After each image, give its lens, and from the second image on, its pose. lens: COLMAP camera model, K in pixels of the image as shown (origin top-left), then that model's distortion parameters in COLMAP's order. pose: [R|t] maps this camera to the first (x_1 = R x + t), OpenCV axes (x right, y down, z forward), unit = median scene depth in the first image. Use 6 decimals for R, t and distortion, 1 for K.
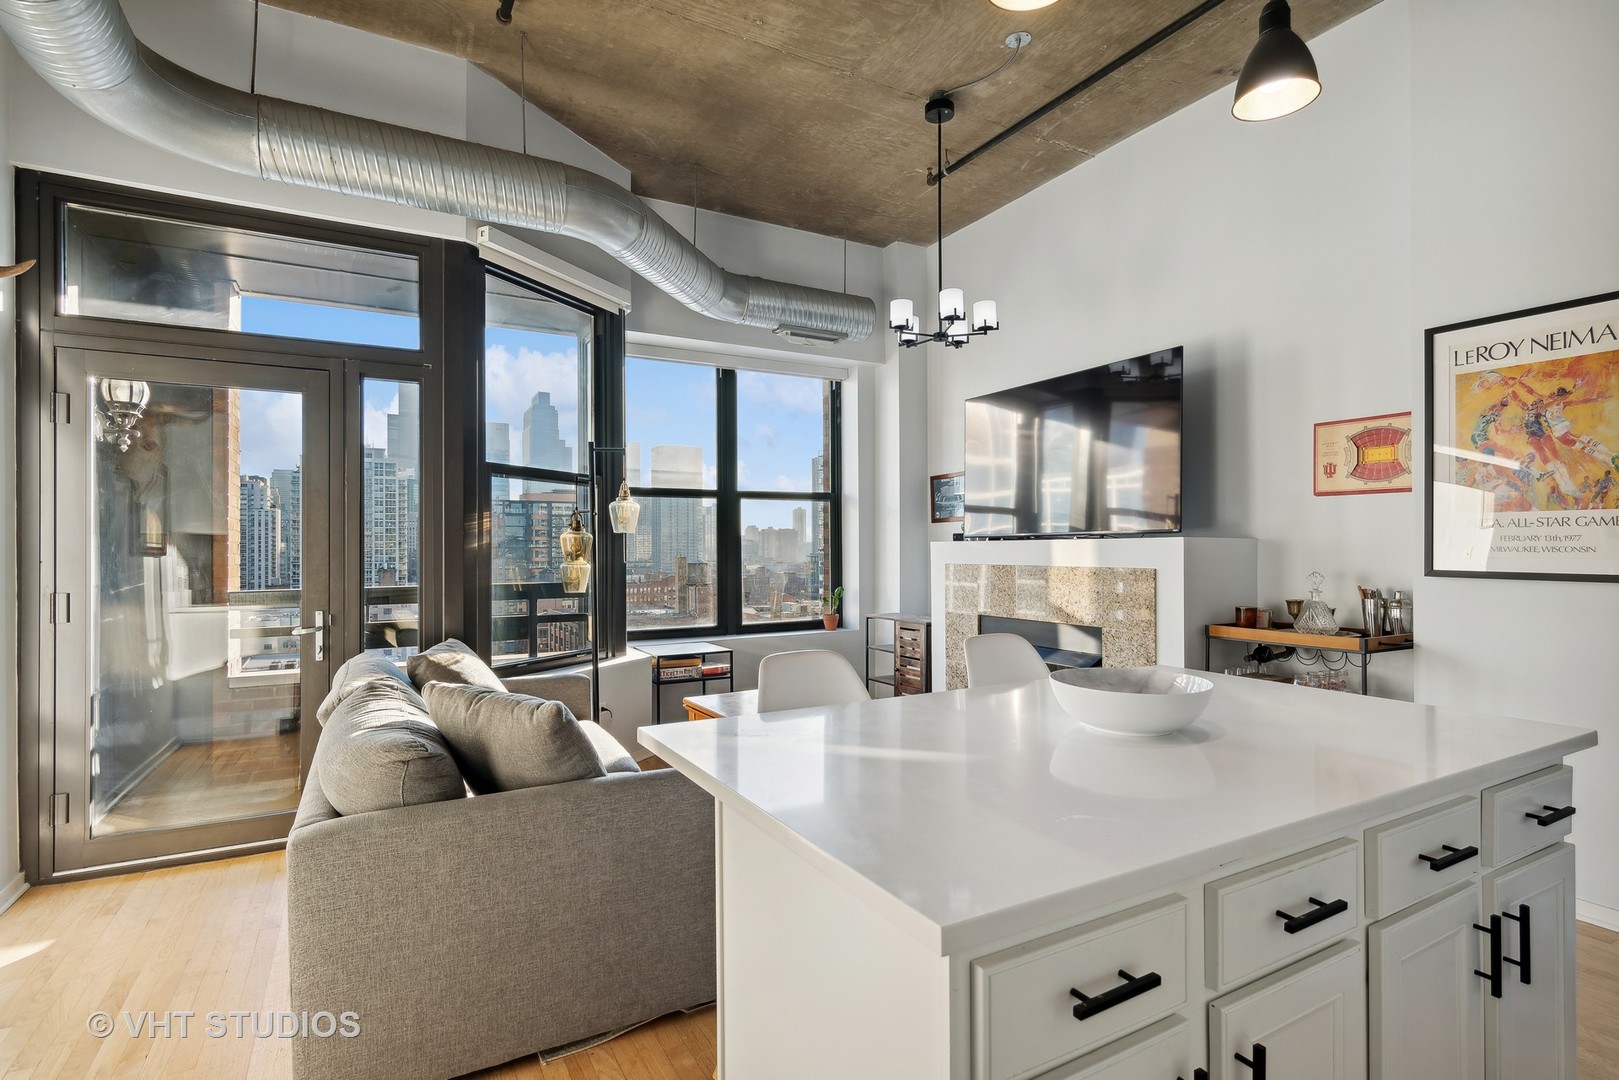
lens RADIAL K [[788.5, 0, 808.7], [0, 788.5, 544.9], [0, 0, 1]] dist [0.001417, 0.000396]
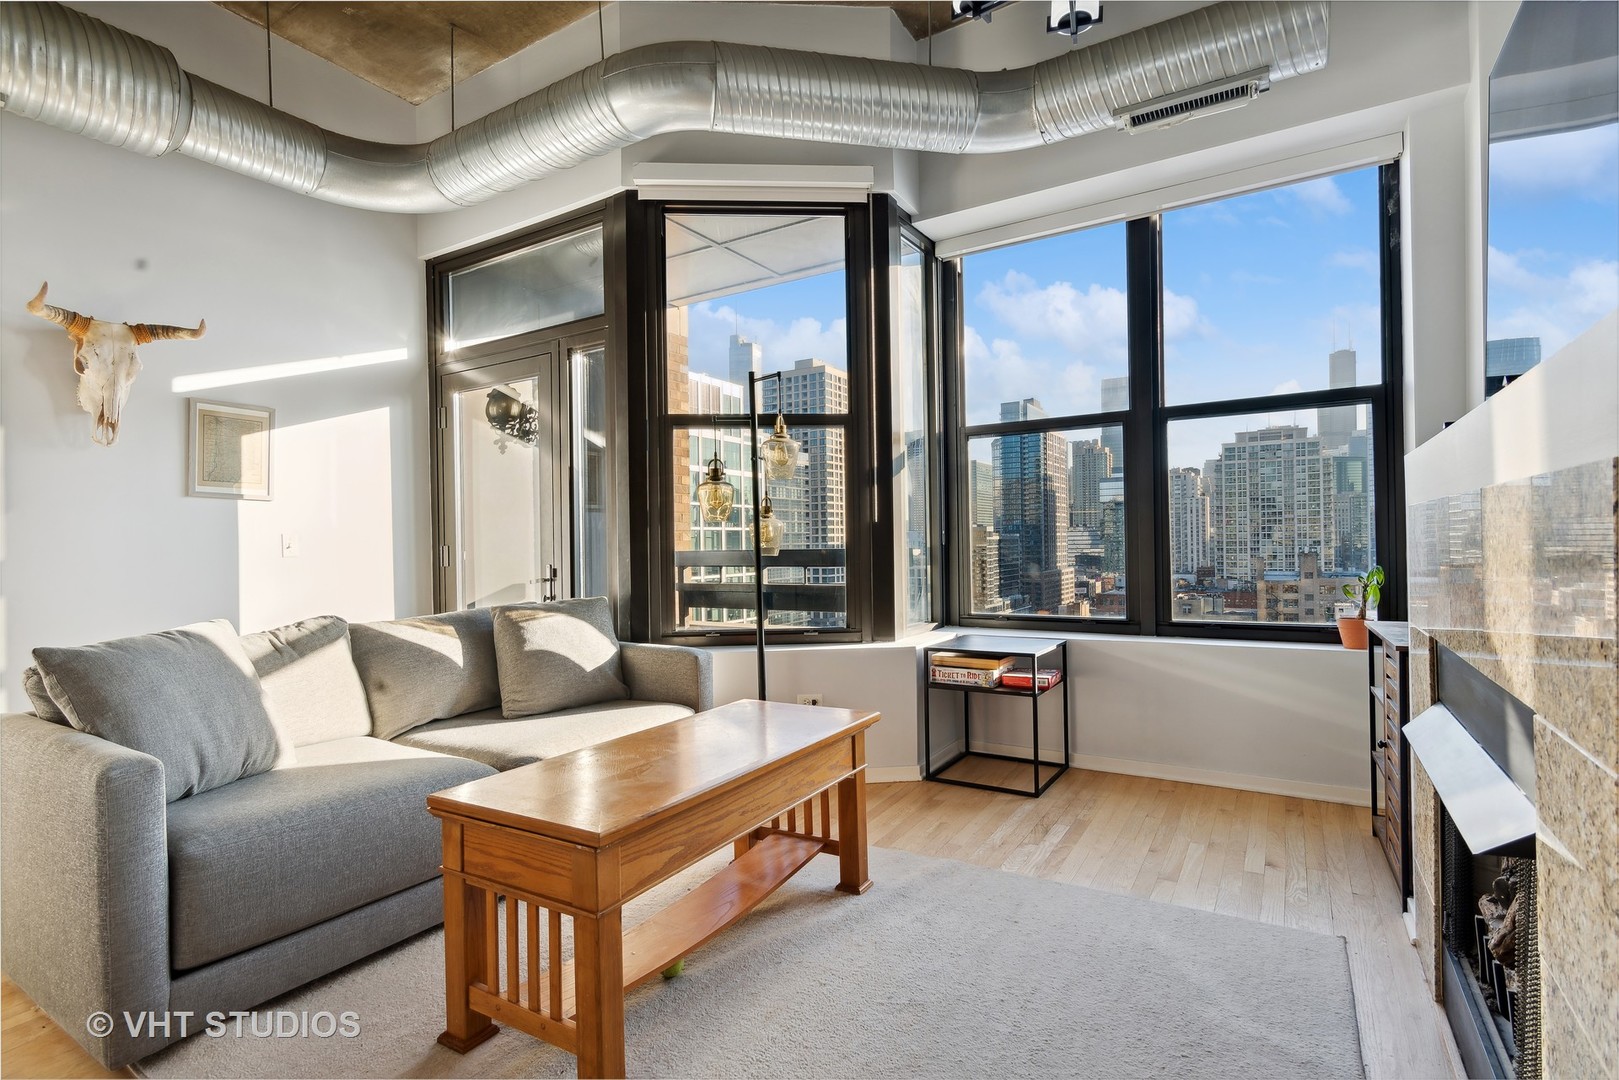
lens RADIAL K [[788.5, 0, 808.7], [0, 788.5, 544.9], [0, 0, 1]] dist [0.001417, 0.000396]
pose [[0.485402, 0.000169, -0.874291, 0.414253], [0.017477, 0.999798, 0.009896, 0.037163], [0.874116, -0.020084, 0.485302, 0.573938]]
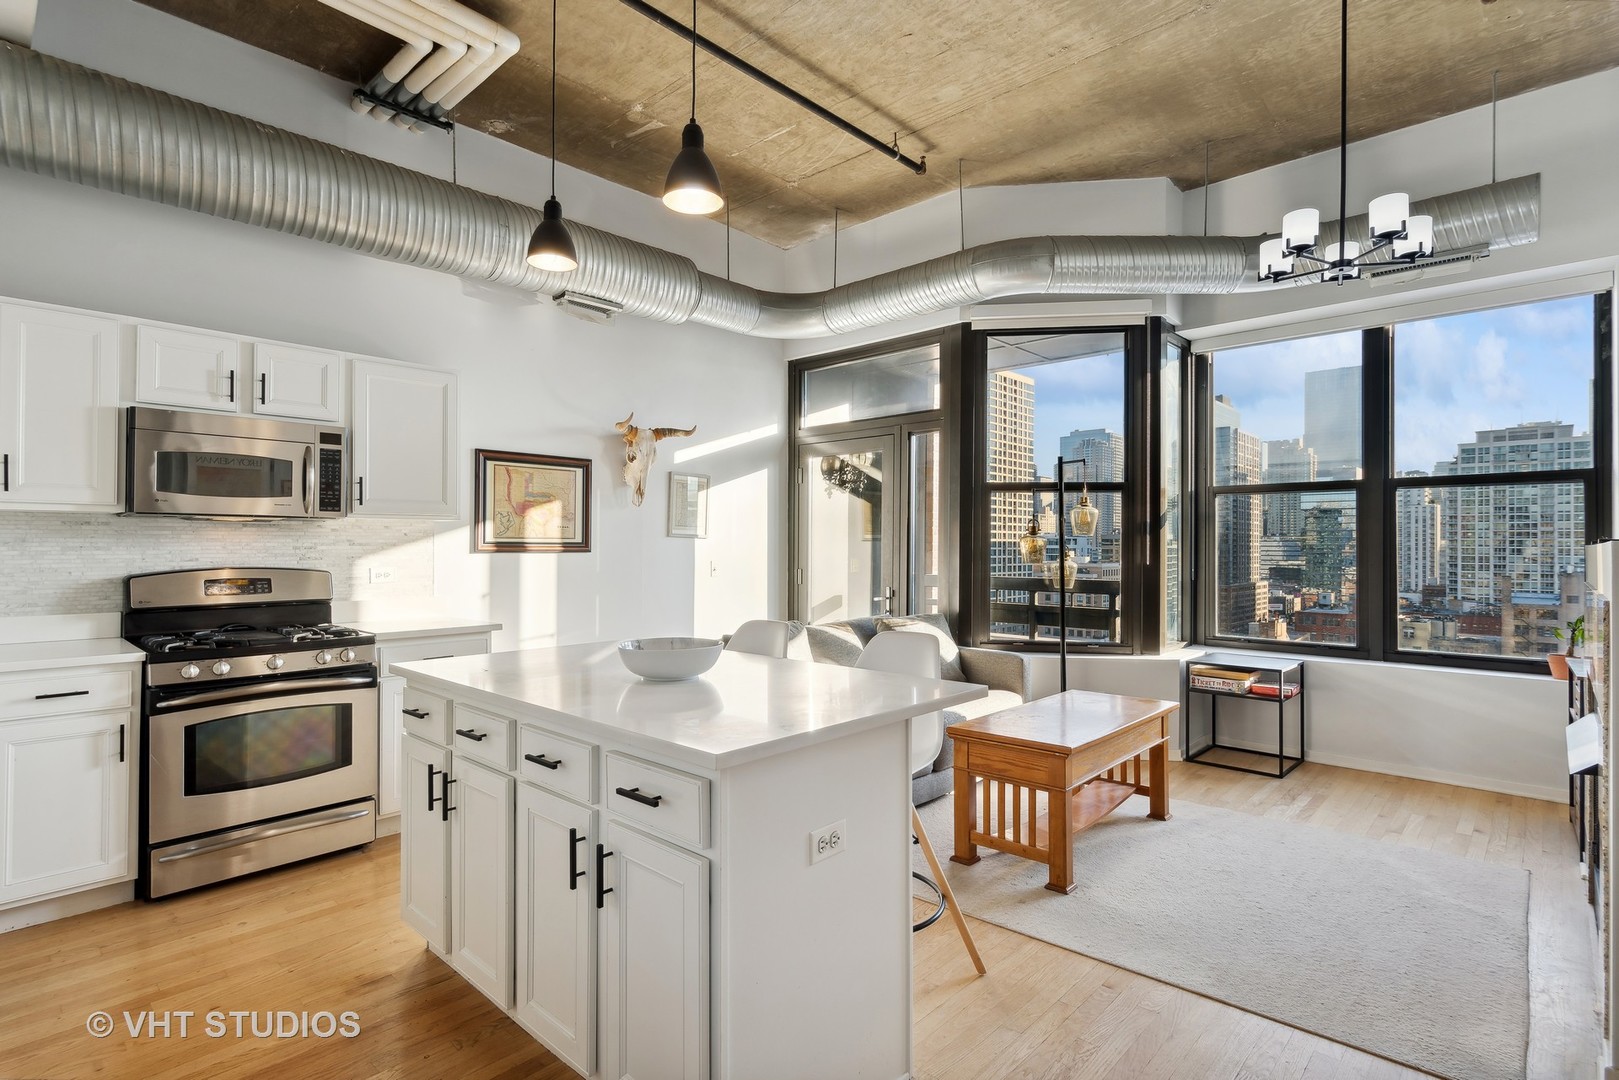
lens RADIAL K [[798.0, 0, 801.6], [0, 798.0, 539.7], [0, 0, 1]] dist [-0.000887, 0.000339]
pose [[0.297505, -0.000077, -0.954720, 0.631317], [-0.003301, 0.999994, -0.001109, -0.006741], [0.954715, 0.003482, 0.297503, 0.263563]]
